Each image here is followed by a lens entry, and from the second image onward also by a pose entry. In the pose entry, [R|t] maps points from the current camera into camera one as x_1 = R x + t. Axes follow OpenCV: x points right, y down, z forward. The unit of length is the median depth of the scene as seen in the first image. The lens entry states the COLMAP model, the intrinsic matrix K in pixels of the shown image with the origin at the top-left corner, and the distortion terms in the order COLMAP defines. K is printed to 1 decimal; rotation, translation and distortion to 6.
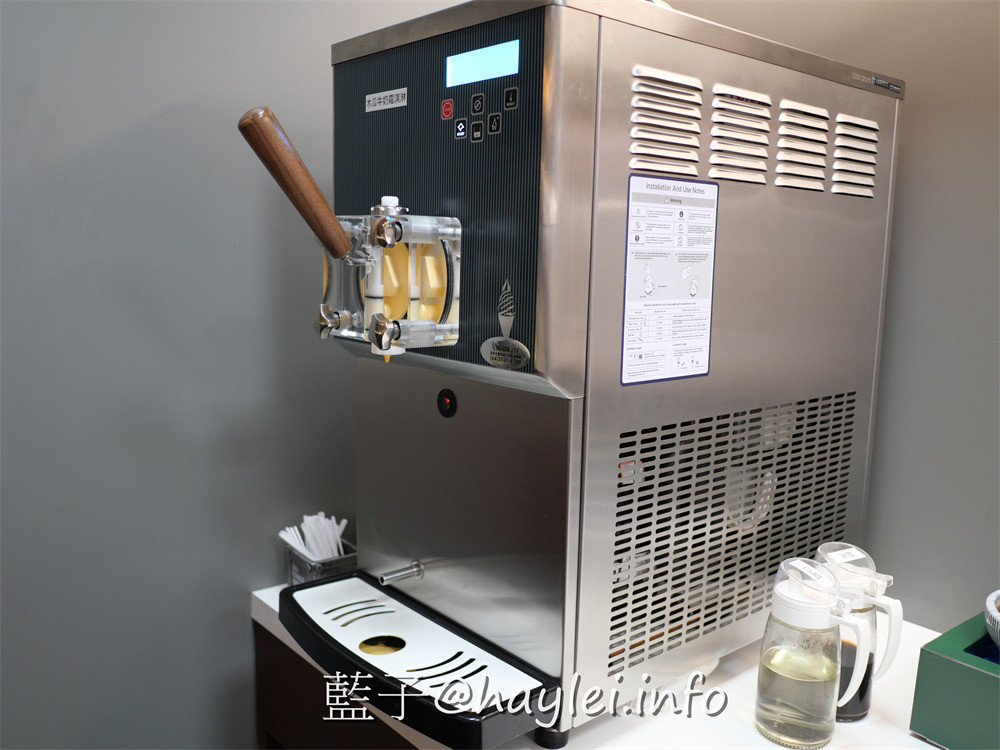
lens RADIAL K [[882.1, 0, 500.6], [0, 882.1, 373.6], [0, 0, 1]] dist [-0.017536, 0.017419]
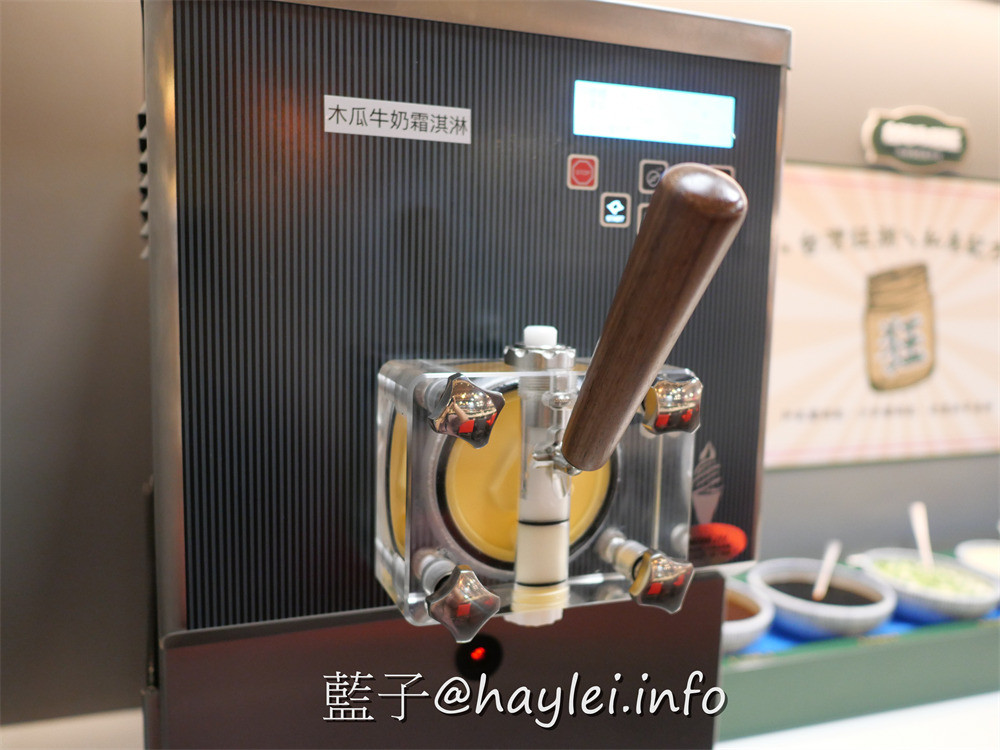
lens RADIAL K [[882.1, 0, 501.0], [0, 882.1, 373.6], [0, 0, 1]] dist [-0.017536, 0.017419]
pose [[0.337733, -0.141222, 0.930587, -0.640950], [0.110238, 0.987811, 0.109898, -0.238722], [-0.934764, 0.065470, 0.349185, 0.856866]]
